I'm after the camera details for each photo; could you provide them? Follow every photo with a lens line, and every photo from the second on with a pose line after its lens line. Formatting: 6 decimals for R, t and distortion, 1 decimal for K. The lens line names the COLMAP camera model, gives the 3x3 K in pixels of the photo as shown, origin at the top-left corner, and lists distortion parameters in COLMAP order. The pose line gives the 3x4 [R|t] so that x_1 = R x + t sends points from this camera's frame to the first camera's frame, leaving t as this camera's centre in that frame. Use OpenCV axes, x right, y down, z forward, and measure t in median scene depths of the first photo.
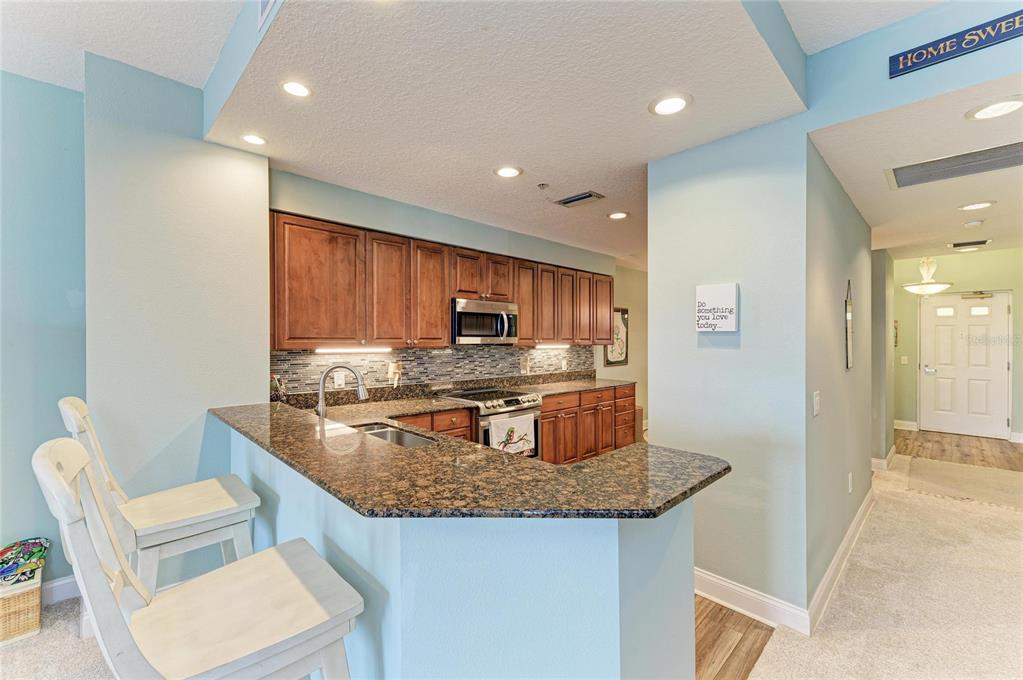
lens RADIAL K [[429.2, 0, 511.1], [0, 429.2, 338.1], [0, 0, 1]] dist [0.016815, -0.003709]
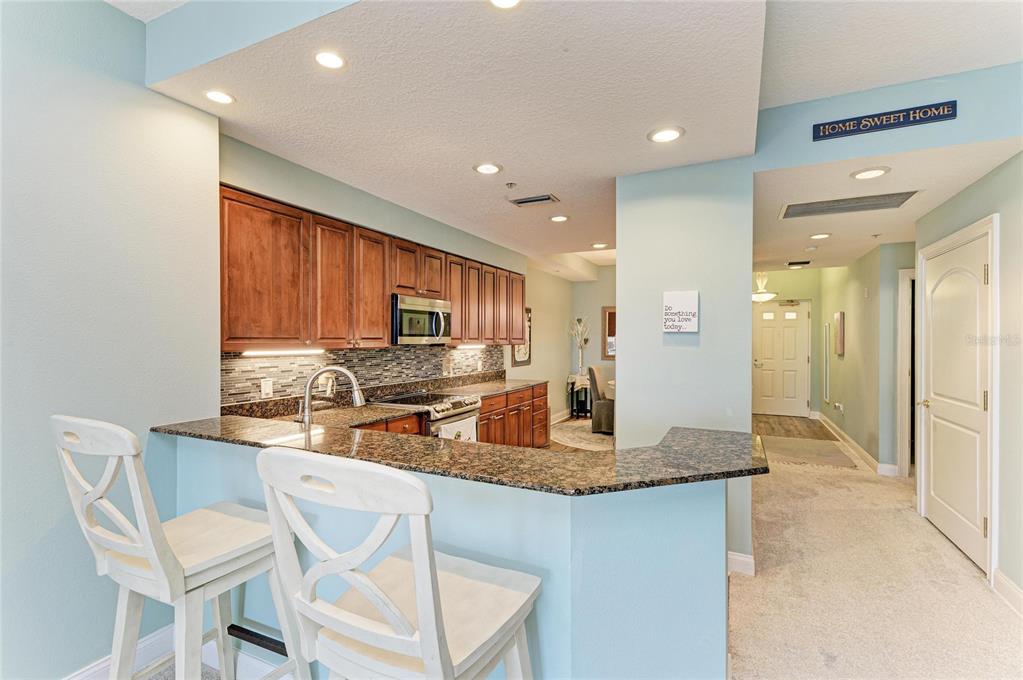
lens RADIAL K [[473.8, 0, 511.5], [0, 473.8, 340.0], [0, 0, 1]] dist [0.016192, 0.000016]
pose [[0.941369, -0.002544, 0.337368, -0.213176], [0.001027, 0.999989, 0.004677, -0.000051], [-0.337376, -0.004056, 0.941361, -0.026459]]
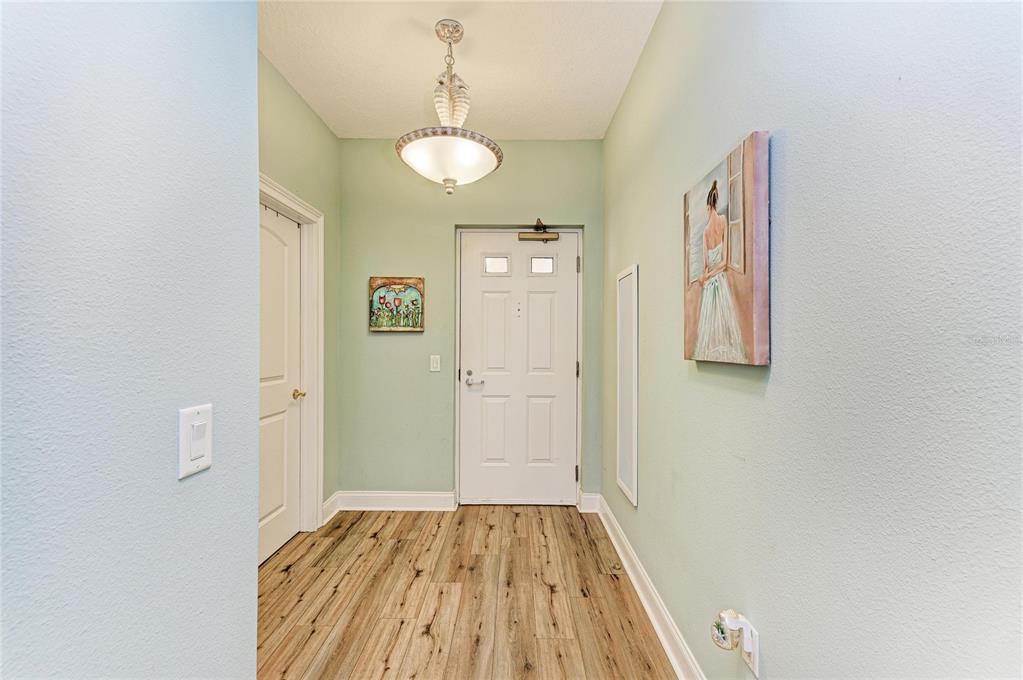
lens RADIAL K [[414.8, 0, 510.5], [0, 414.8, 341.0], [0, 0, 1]] dist [0.015524, -0.003467]
pose [[0.709430, -0.000745, 0.704775, 1.059610], [-0.001121, 0.999997, 0.002185, 0.042113], [-0.704775, -0.002340, 0.709427, 1.021382]]
